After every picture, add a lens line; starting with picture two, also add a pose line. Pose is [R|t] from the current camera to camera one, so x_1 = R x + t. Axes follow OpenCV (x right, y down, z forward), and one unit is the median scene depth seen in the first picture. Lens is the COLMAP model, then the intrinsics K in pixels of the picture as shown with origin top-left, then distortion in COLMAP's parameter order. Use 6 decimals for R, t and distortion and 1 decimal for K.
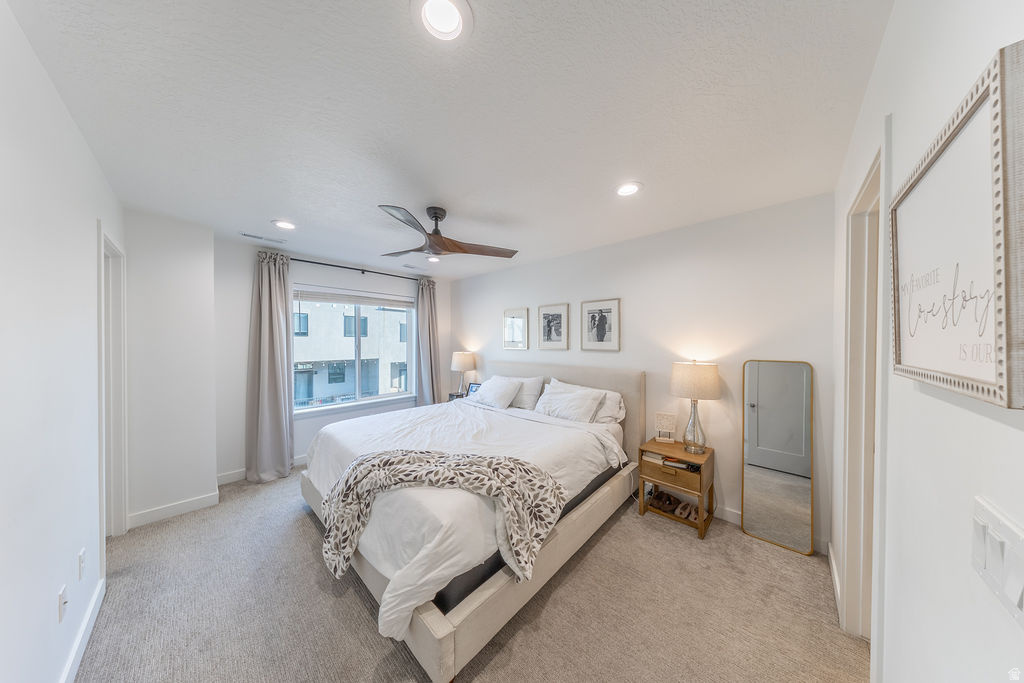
lens RADIAL K [[291.4, 0, 514.3], [0, 291.4, 344.5], [0, 0, 1]] dist [0.000573, 0.000033]
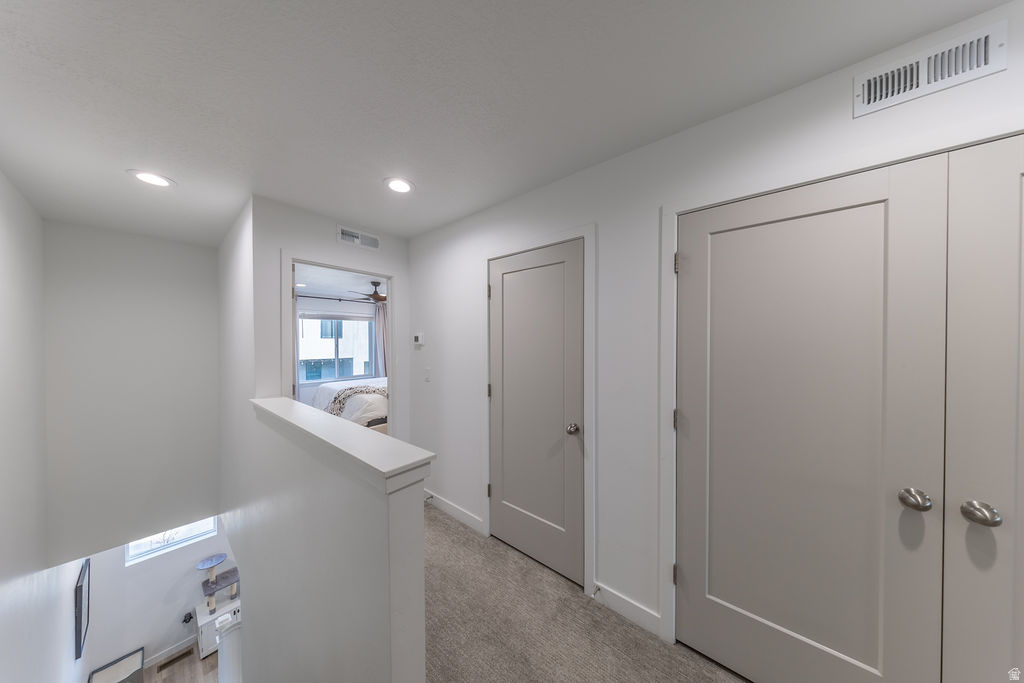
lens RADIAL K [[291.4, 0, 514.3], [0, 291.4, 344.5], [0, 0, 1]] dist [0.000573, 0.000033]
pose [[0.997768, -0.005982, 0.066506, 0.329387], [0.006100, 0.999980, -0.001565, 0.010987], [-0.066495, 0.001967, 0.997785, -0.658376]]
